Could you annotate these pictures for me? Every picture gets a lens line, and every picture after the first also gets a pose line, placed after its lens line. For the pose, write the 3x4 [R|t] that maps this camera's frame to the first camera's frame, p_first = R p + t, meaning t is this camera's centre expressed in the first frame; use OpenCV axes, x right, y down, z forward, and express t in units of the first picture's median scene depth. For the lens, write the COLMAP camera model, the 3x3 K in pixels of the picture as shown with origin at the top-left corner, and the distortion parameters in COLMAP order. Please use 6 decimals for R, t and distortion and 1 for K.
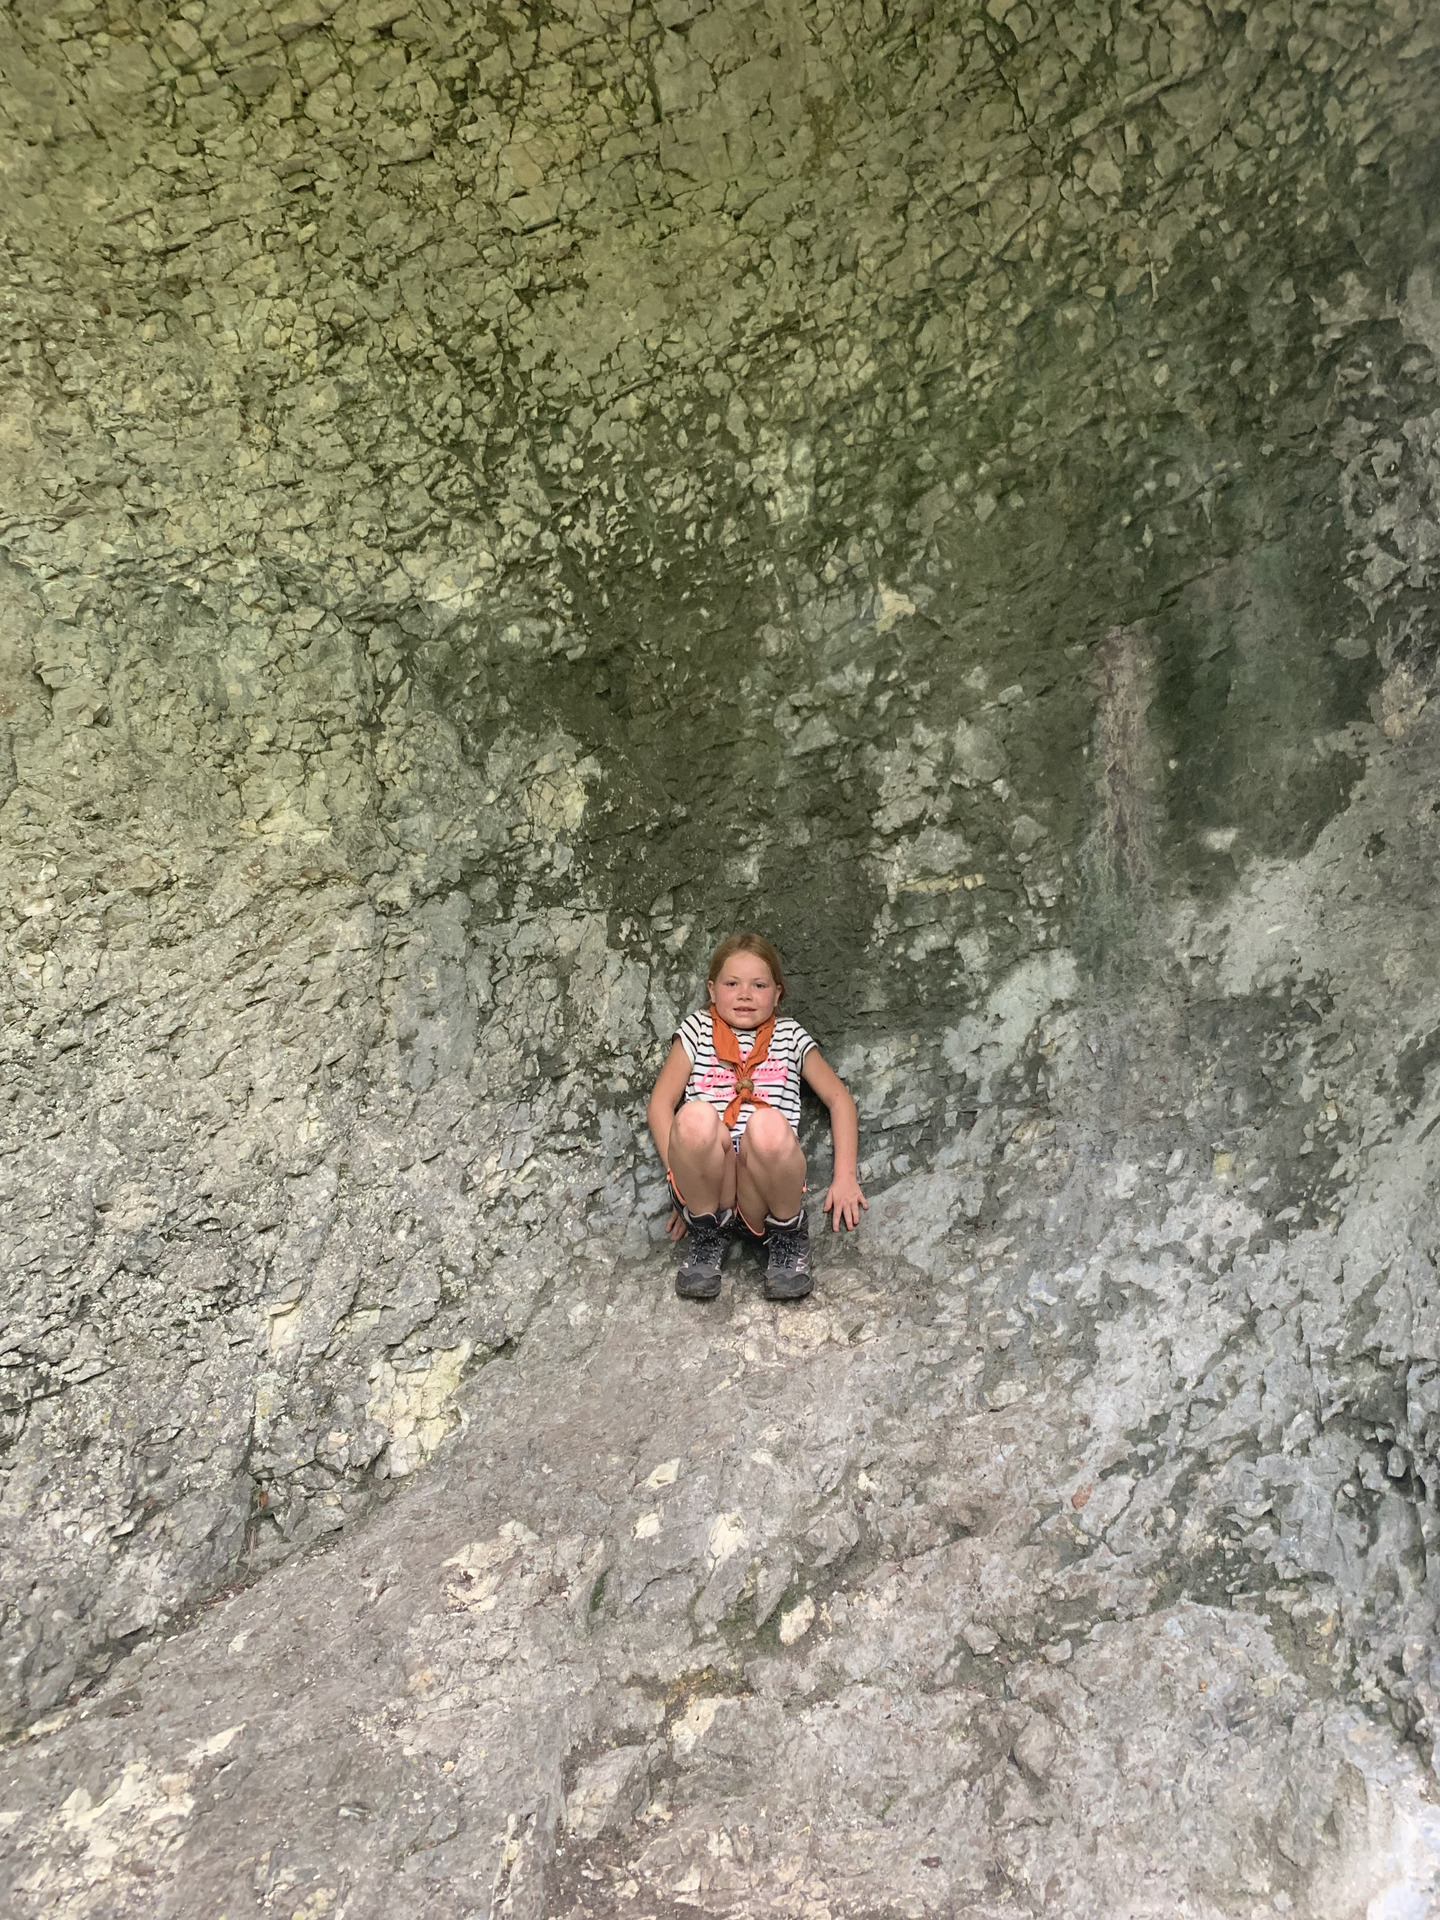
lens RADIAL K [[1497.8, 0, 710.3], [0, 1497.8, 937.0], [0, 0, 1]] dist [0.031796, -0.041445]
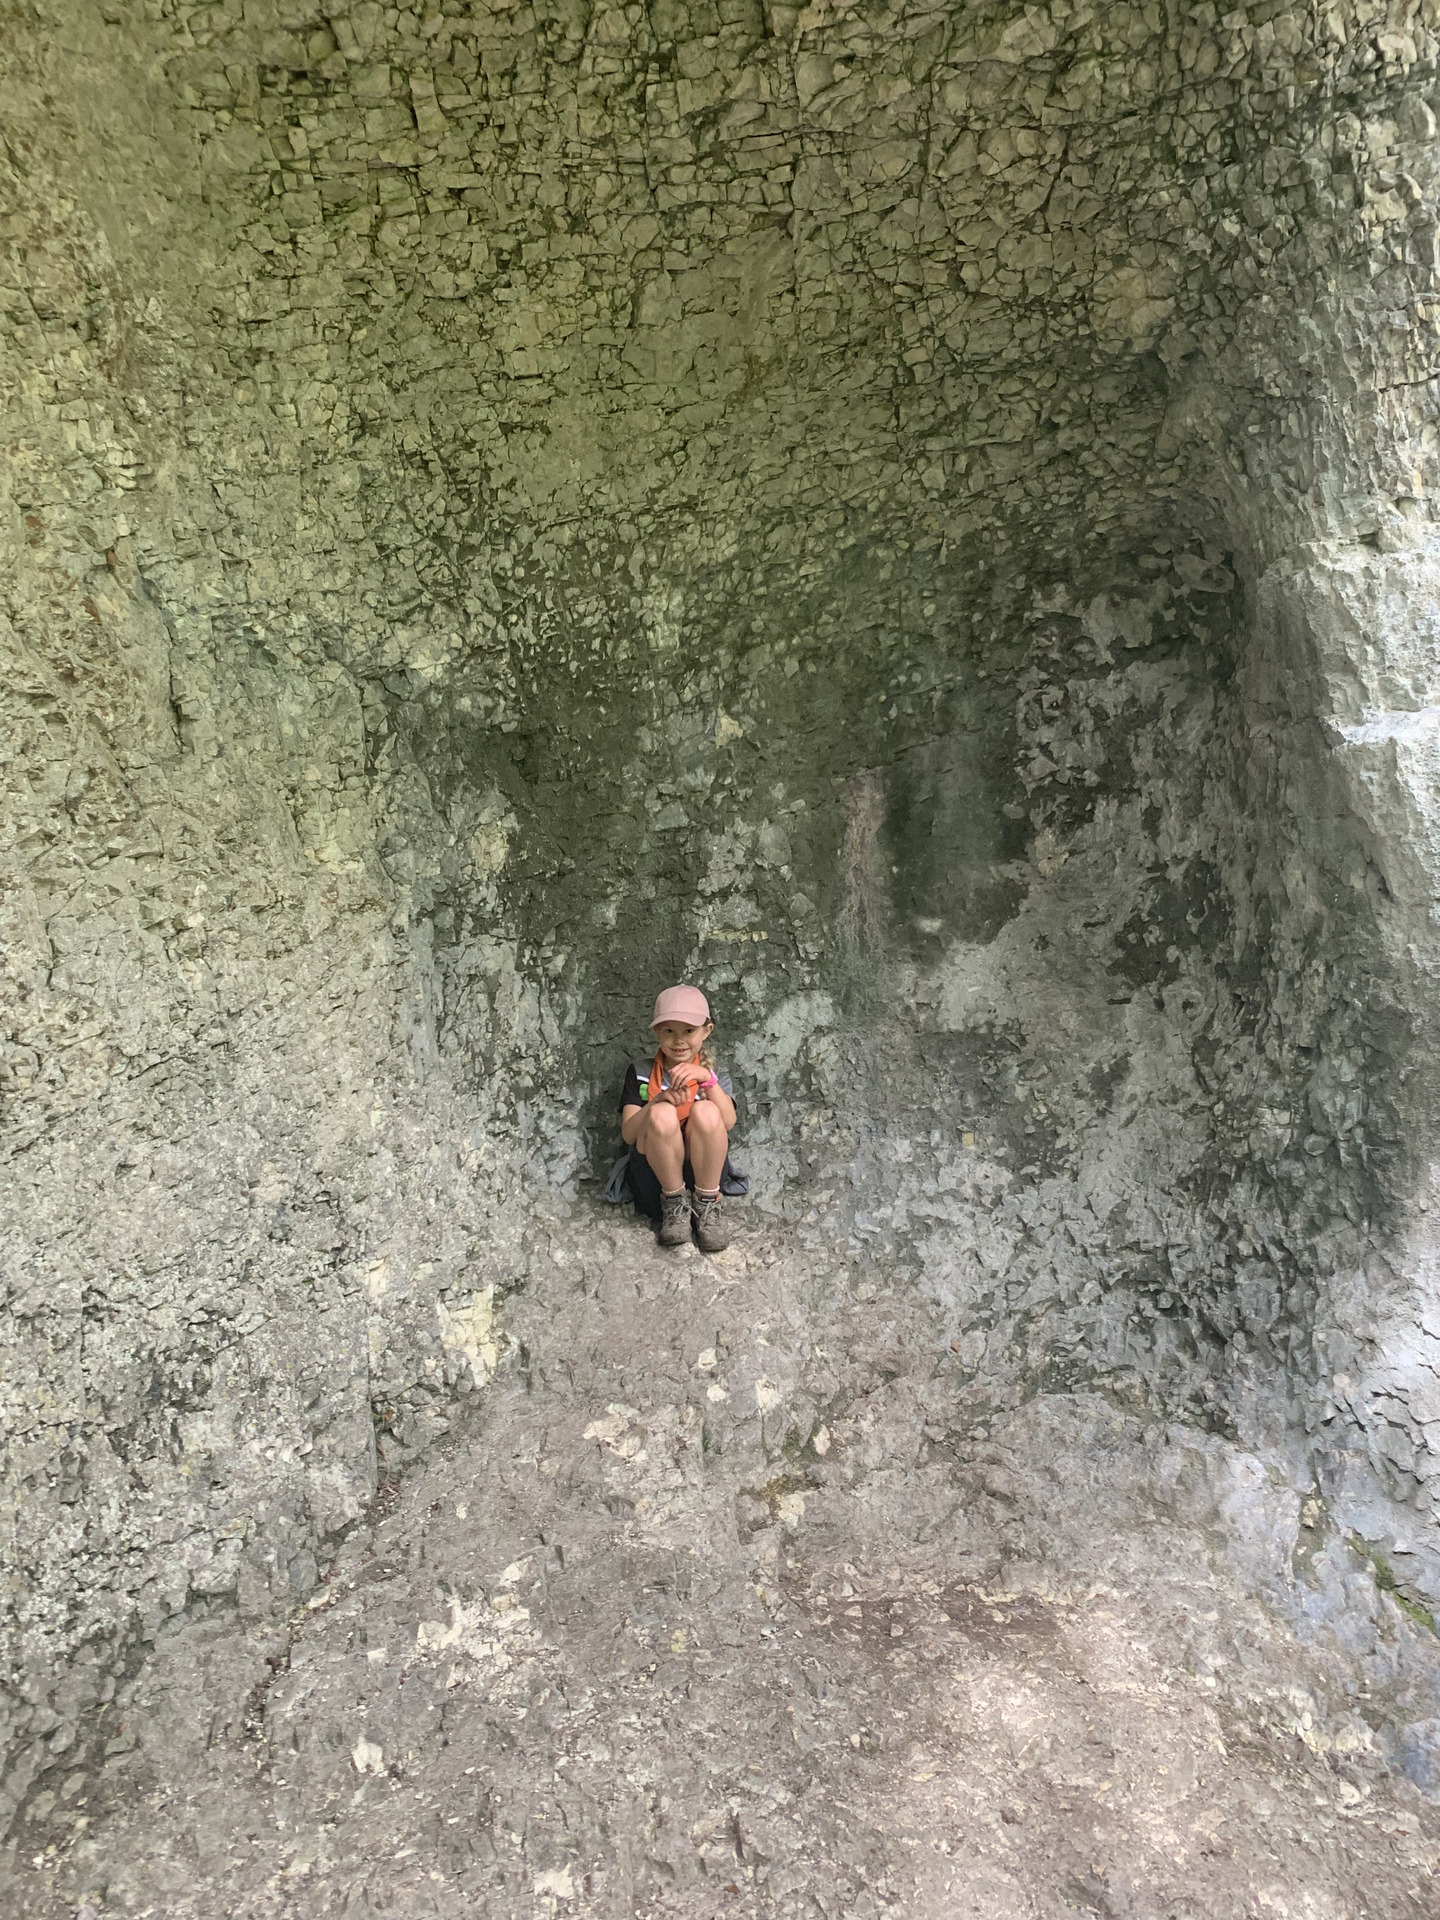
lens RADIAL K [[1497.8, 0, 729.0], [0, 1497.8, 973.7], [0, 0, 1]] dist [0.031796, -0.041445]
pose [[0.827725, 0.054851, 0.558447, -0.672989], [-0.077689, 0.996829, 0.017240, -0.026873], [-0.555731, -0.057656, 0.829361, -0.136341]]
